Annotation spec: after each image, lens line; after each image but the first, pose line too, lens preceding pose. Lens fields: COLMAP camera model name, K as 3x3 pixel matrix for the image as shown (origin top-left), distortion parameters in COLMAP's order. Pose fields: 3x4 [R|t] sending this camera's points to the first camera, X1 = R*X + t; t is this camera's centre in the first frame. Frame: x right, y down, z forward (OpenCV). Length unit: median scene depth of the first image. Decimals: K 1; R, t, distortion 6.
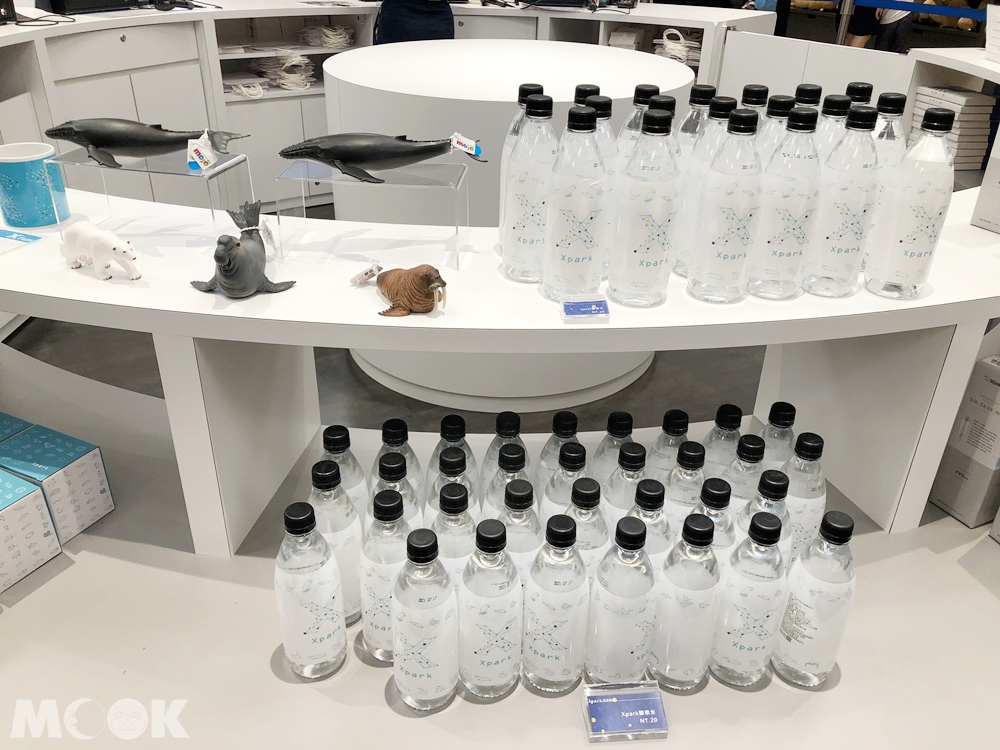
lens RADIAL K [[826.7, 0, 499.9], [0, 826.7, 374.9], [0, 0, 1]] dist [-0.011415, -0.006185]
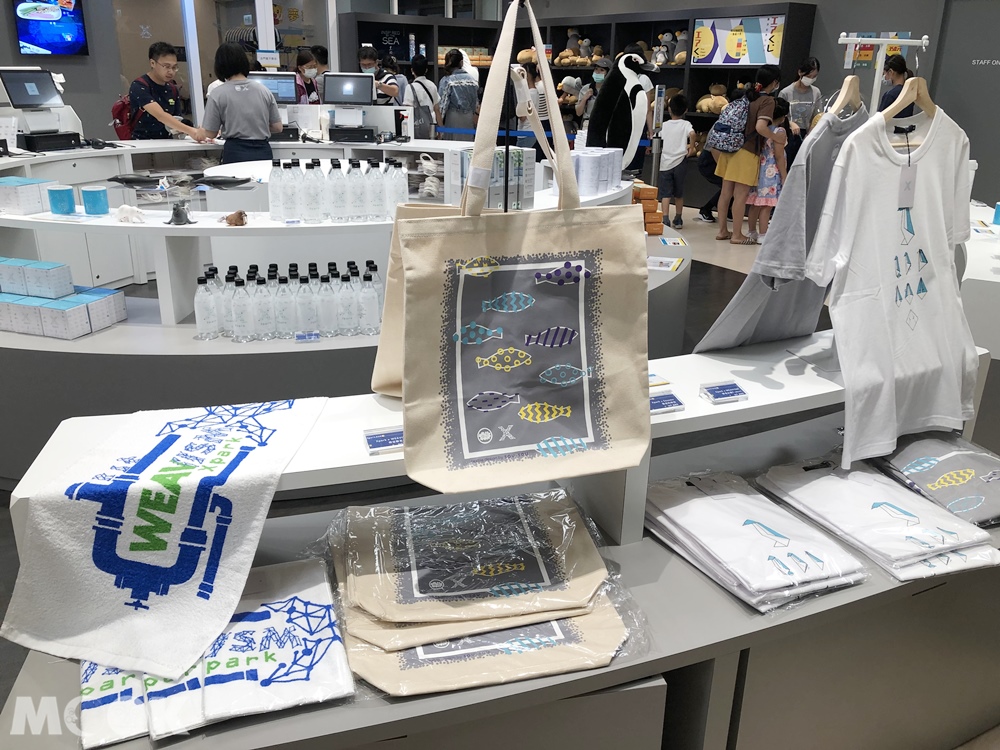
lens RADIAL K [[826.7, 0, 497.5], [0, 826.7, 374.2], [0, 0, 1]] dist [-0.011415, -0.006185]
pose [[0.989218, -0.057003, 0.134902, 0.120287], [0.077186, 0.985750, -0.149463, 0.295022], [-0.124460, 0.158264, 0.979521, -0.608240]]
